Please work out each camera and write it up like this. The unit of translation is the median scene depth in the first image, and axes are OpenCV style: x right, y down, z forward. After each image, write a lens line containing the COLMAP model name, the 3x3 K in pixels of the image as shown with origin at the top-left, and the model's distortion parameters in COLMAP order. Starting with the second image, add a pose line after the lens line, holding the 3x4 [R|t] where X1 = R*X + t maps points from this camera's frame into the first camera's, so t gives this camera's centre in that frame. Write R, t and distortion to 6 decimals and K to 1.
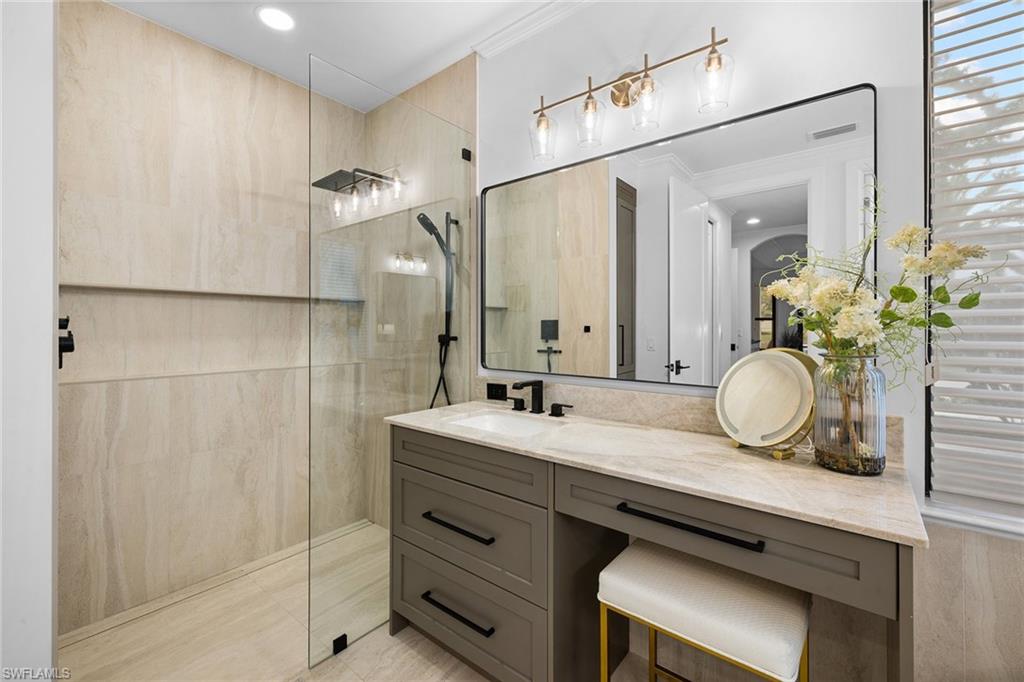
lens RADIAL K [[434.2, 0, 505.1], [0, 434.2, 326.9], [0, 0, 1]] dist [0.001205, -0.000026]
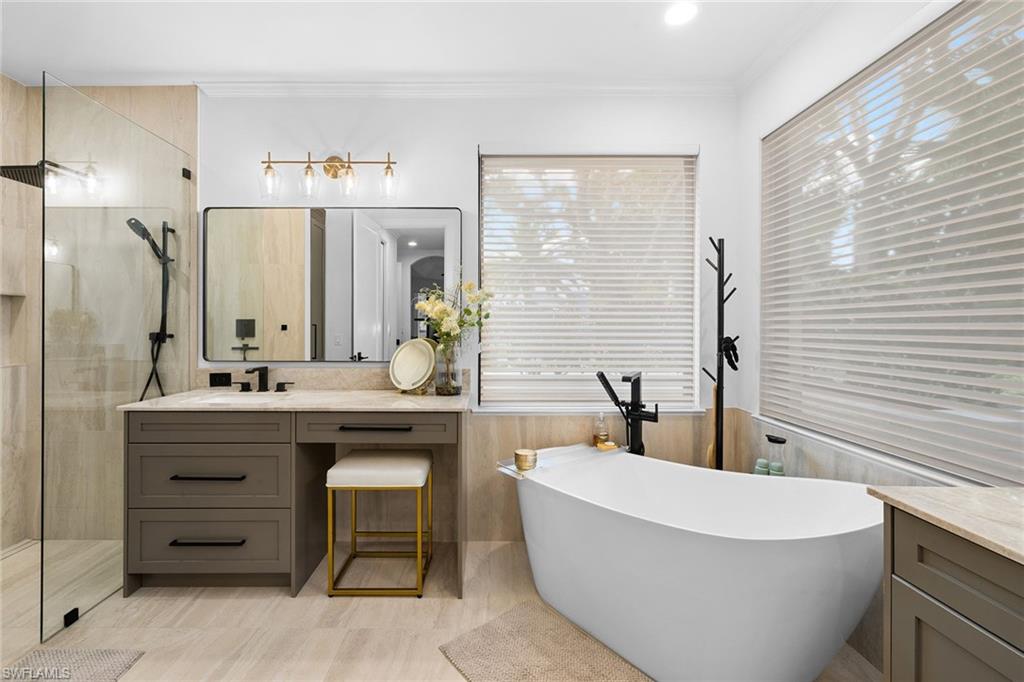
lens RADIAL K [[434.2, 0, 485.7], [0, 434.2, 326.6], [0, 0, 1]] dist [0.001205, -0.000026]
pose [[0.775471, 0.001370, 0.631381, -0.251125], [-0.002945, 0.999995, 0.001447, -0.001541], [-0.631376, -0.002981, 0.775471, -0.472197]]
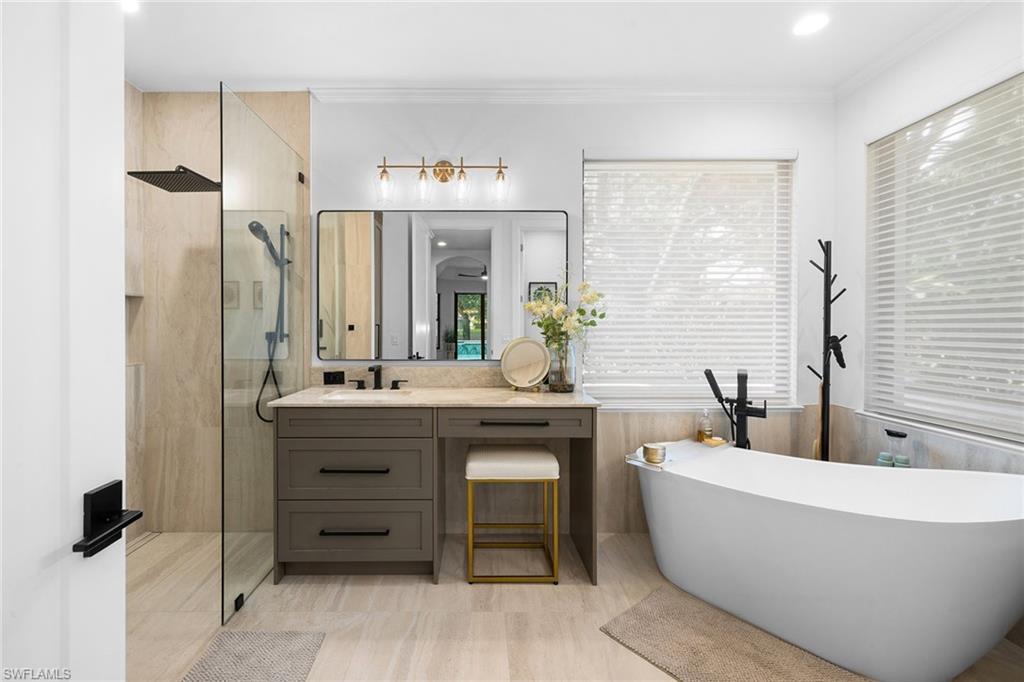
lens RADIAL K [[434.2, 0, 477.7], [0, 434.2, 332.1], [0, 0, 1]] dist [0.001205, -0.000026]
pose [[0.774085, -0.007151, 0.633042, -0.584258], [-0.001958, 0.999904, 0.013689, 0.001091], [-0.633079, -0.011836, 0.773997, -0.263555]]
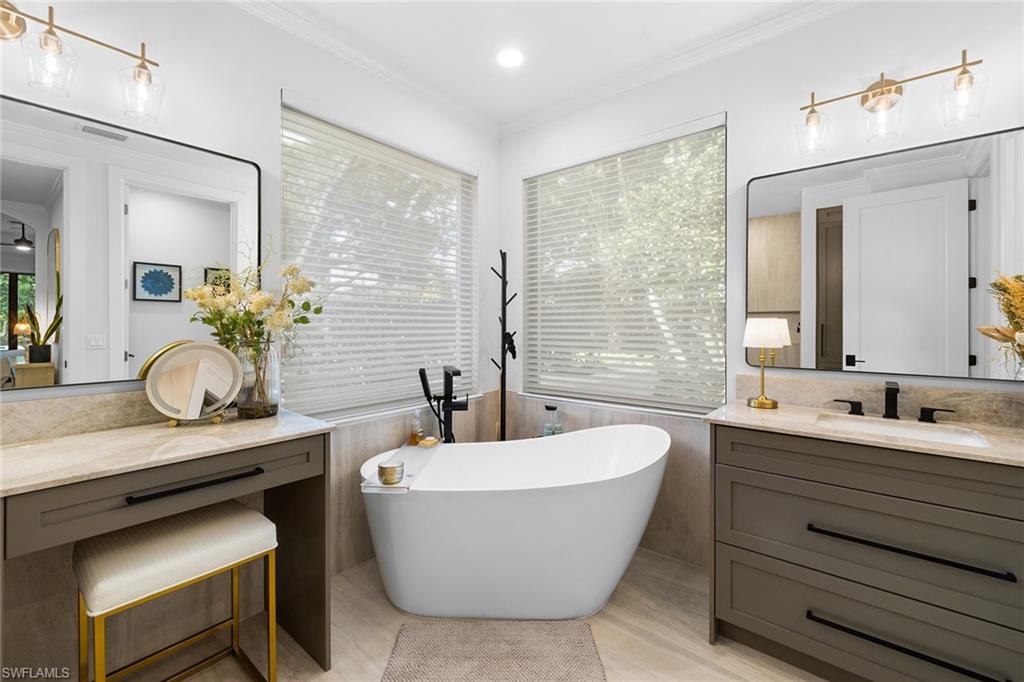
lens RADIAL K [[434.2, 0, 506.7], [0, 434.2, 325.9], [0, 0, 1]] dist [0.001205, -0.000026]
pose [[0.006871, -0.000648, 0.999976, -0.473592], [-0.001902, 0.999998, 0.000661, 0.004069], [-0.999975, -0.001907, 0.006870, 0.076885]]
